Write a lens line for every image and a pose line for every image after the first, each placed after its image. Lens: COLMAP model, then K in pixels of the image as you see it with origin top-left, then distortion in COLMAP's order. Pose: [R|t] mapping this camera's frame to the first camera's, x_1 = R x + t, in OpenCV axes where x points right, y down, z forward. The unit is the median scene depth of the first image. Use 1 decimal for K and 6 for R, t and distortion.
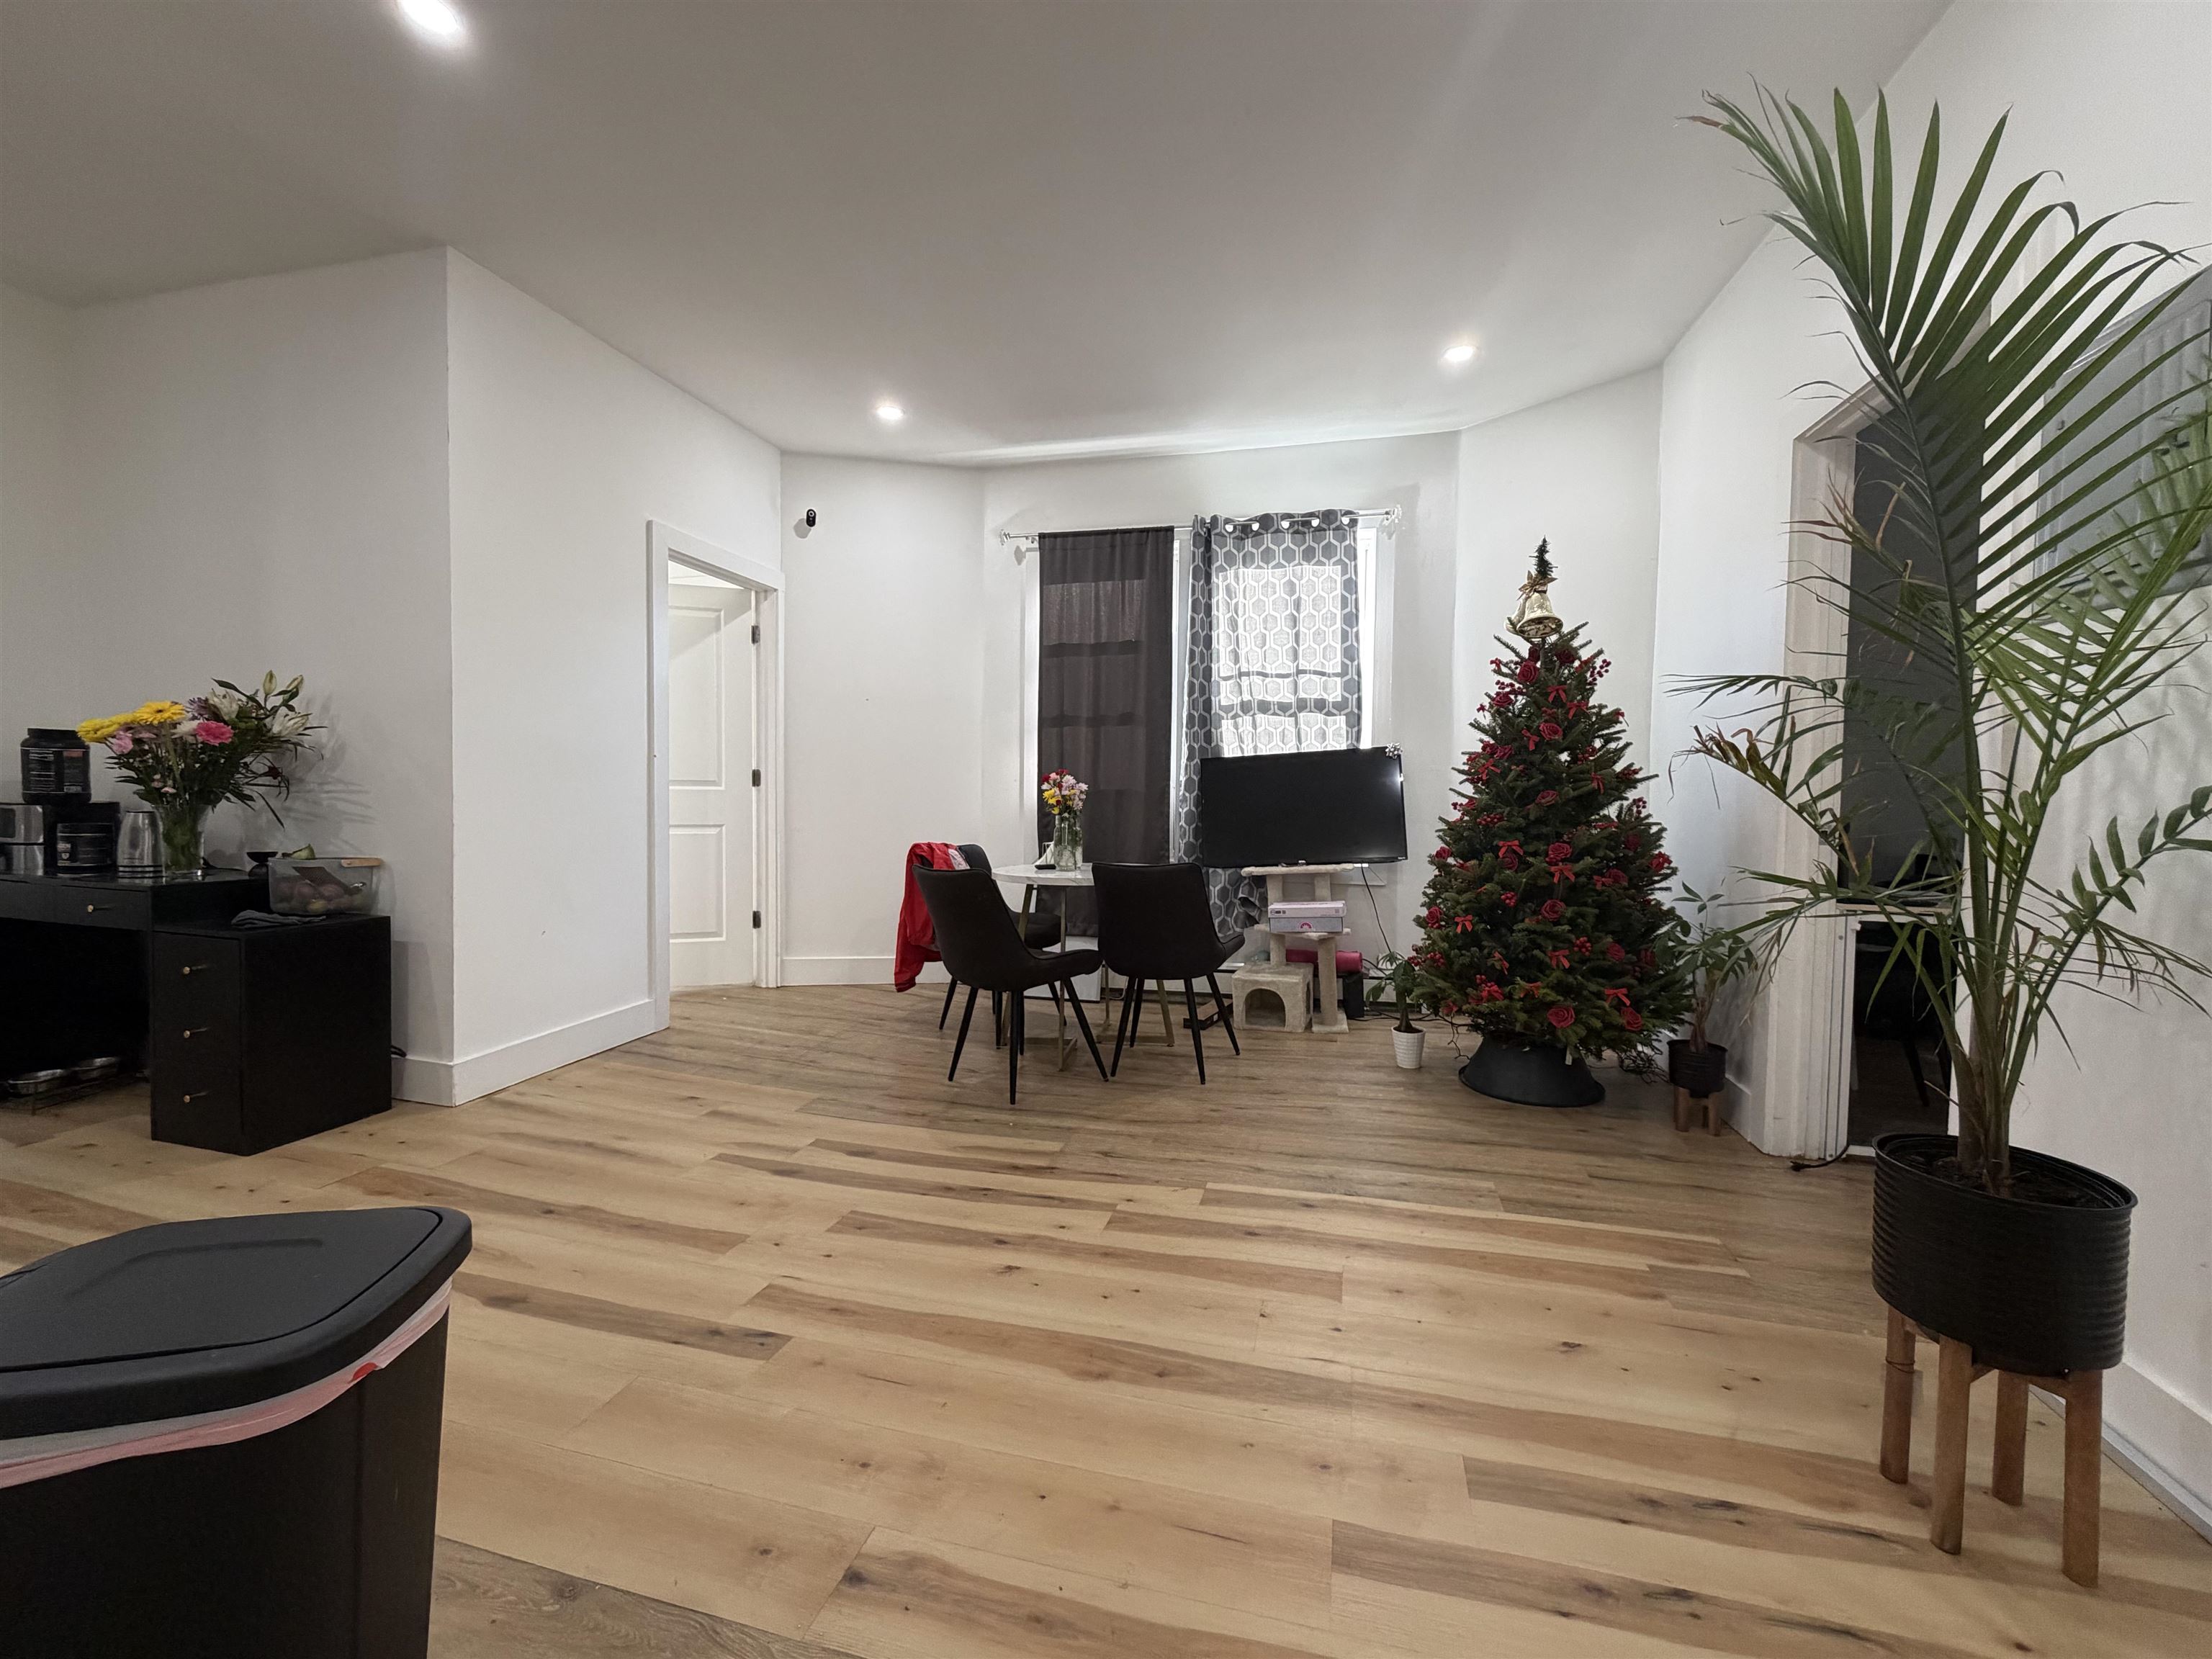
lens RADIAL K [[885.8, 0, 1108.8], [0, 885.8, 831.4], [0, 0, 1]] dist [0.000166, 0.000293]
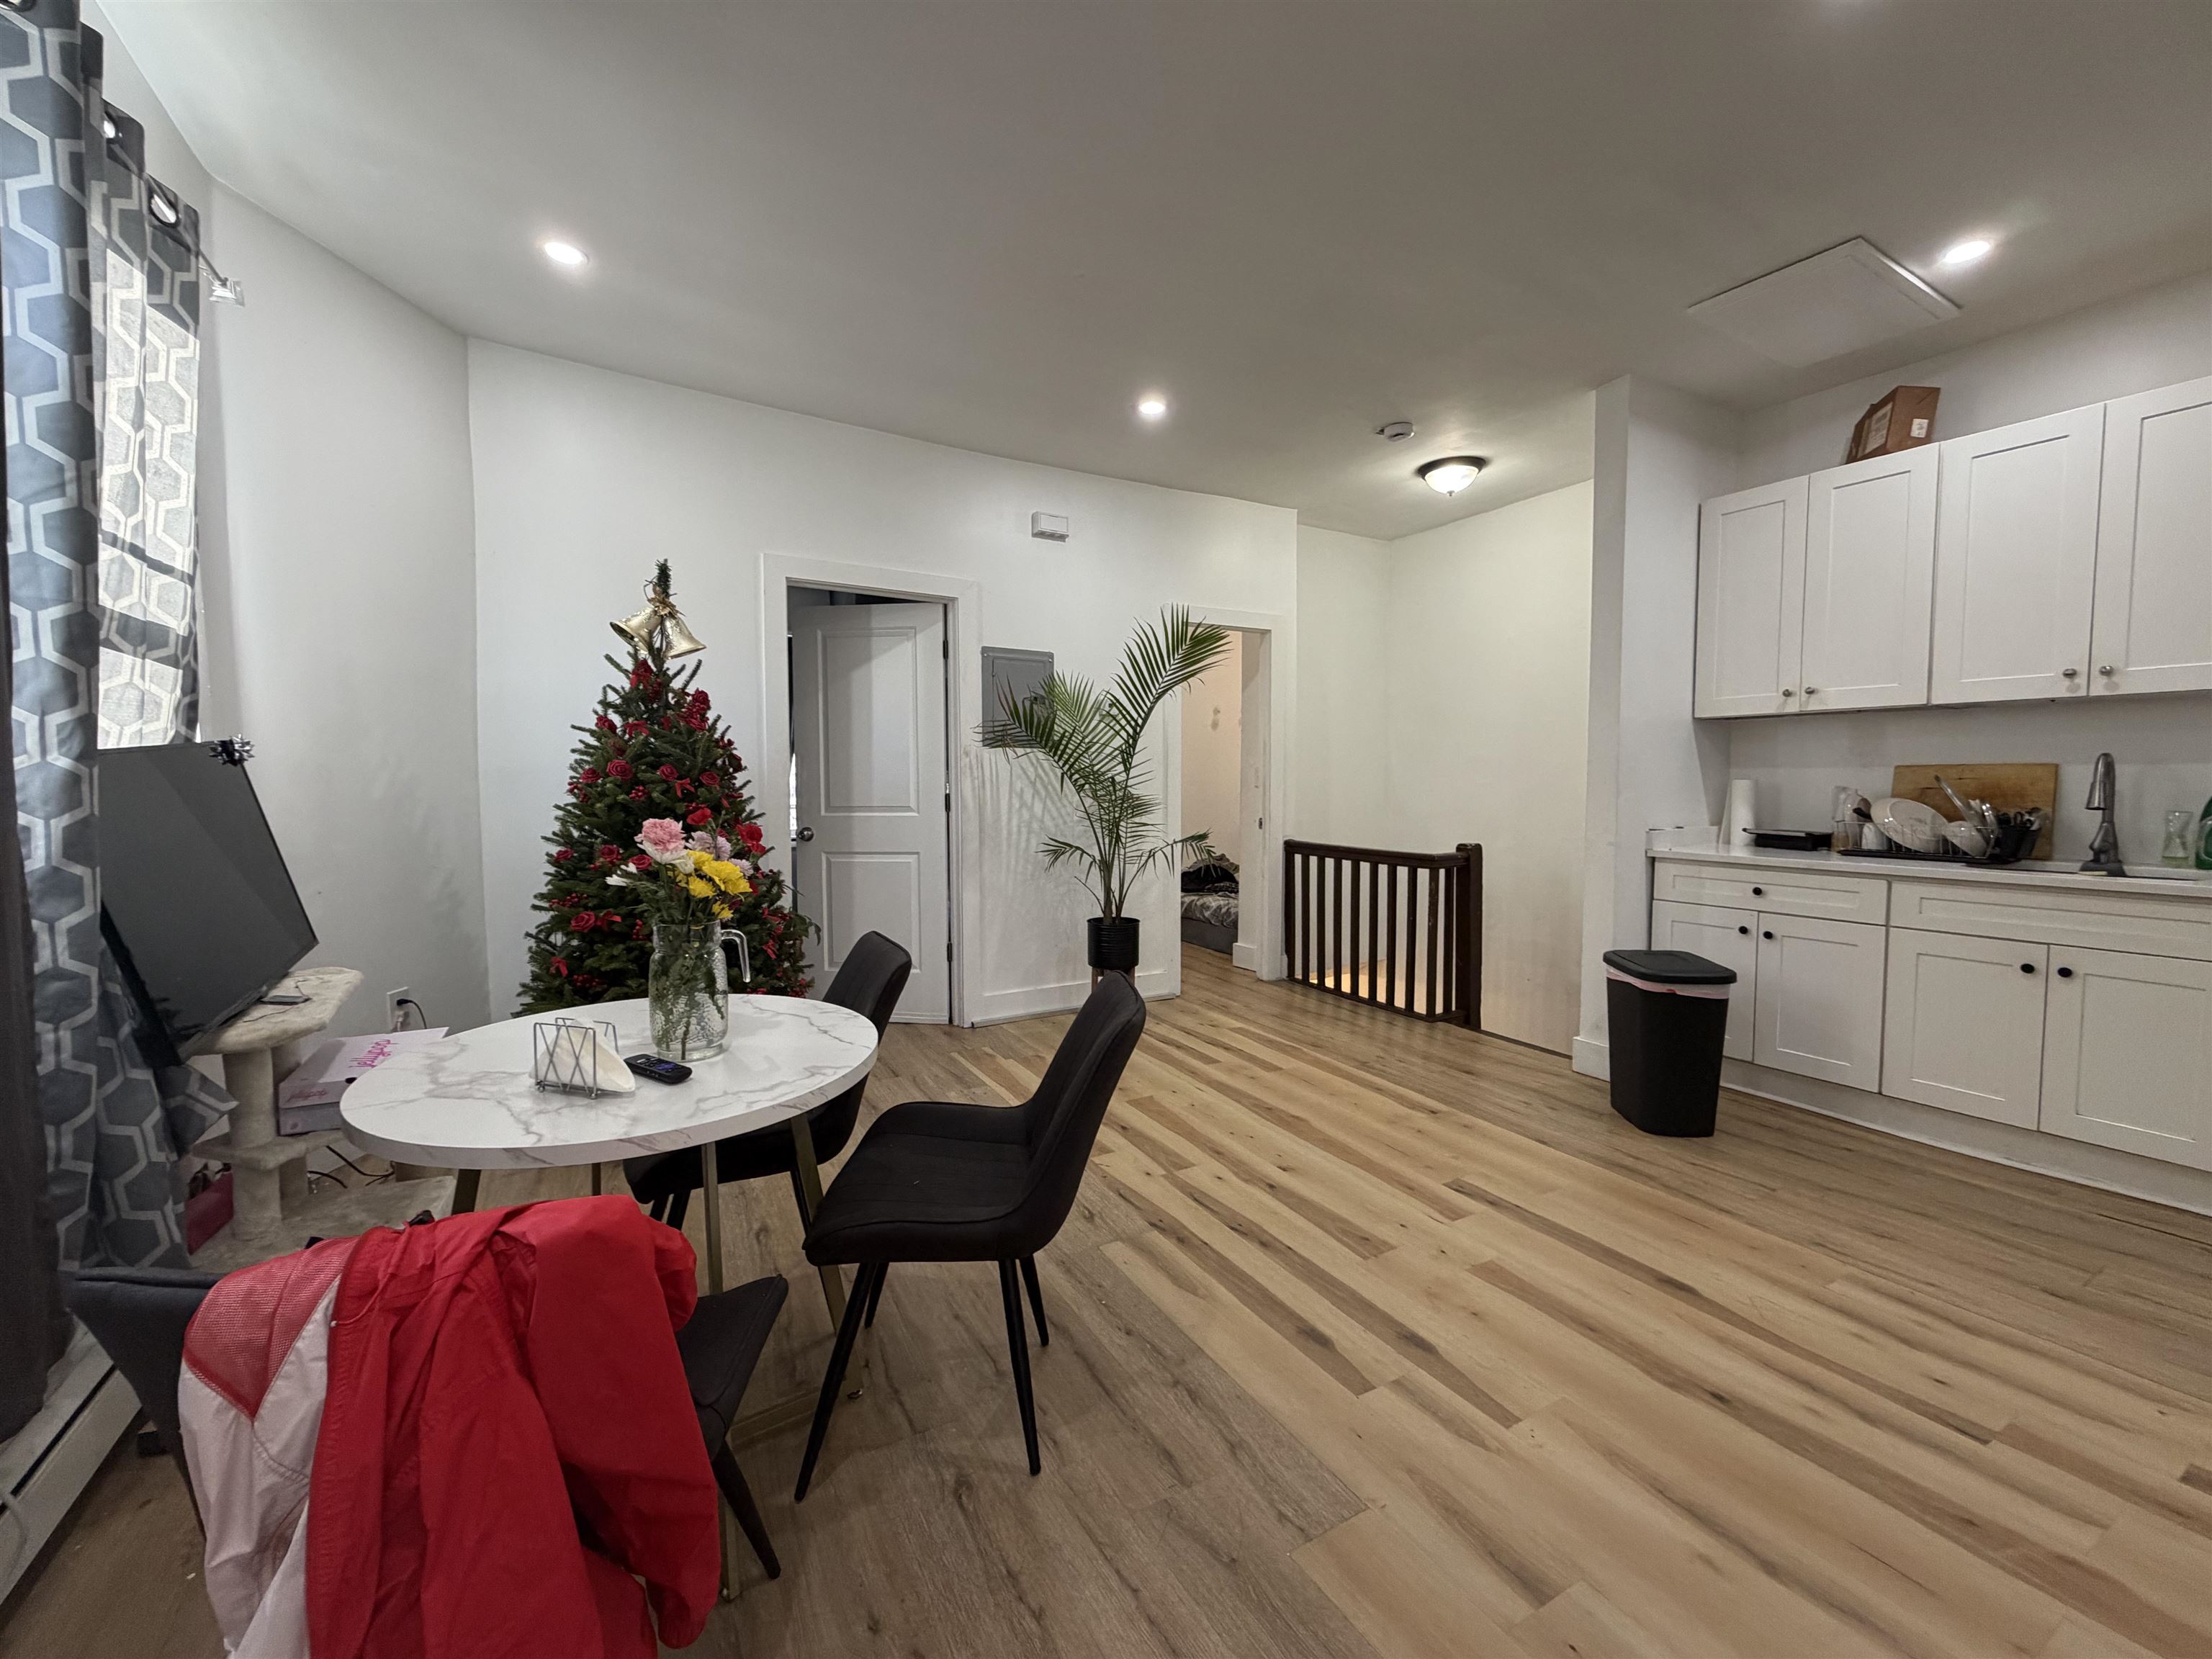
lens RADIAL K [[885.8, 0, 1108.8], [0, 885.8, 831.4], [0, 0, 1]] dist [0.000166, 0.000293]
pose [[-0.709394, -0.050184, 0.703023, -0.529294], [0.016738, 0.995981, 0.087986, -0.103408], [-0.704613, 0.074184, -0.705703, 1.297642]]
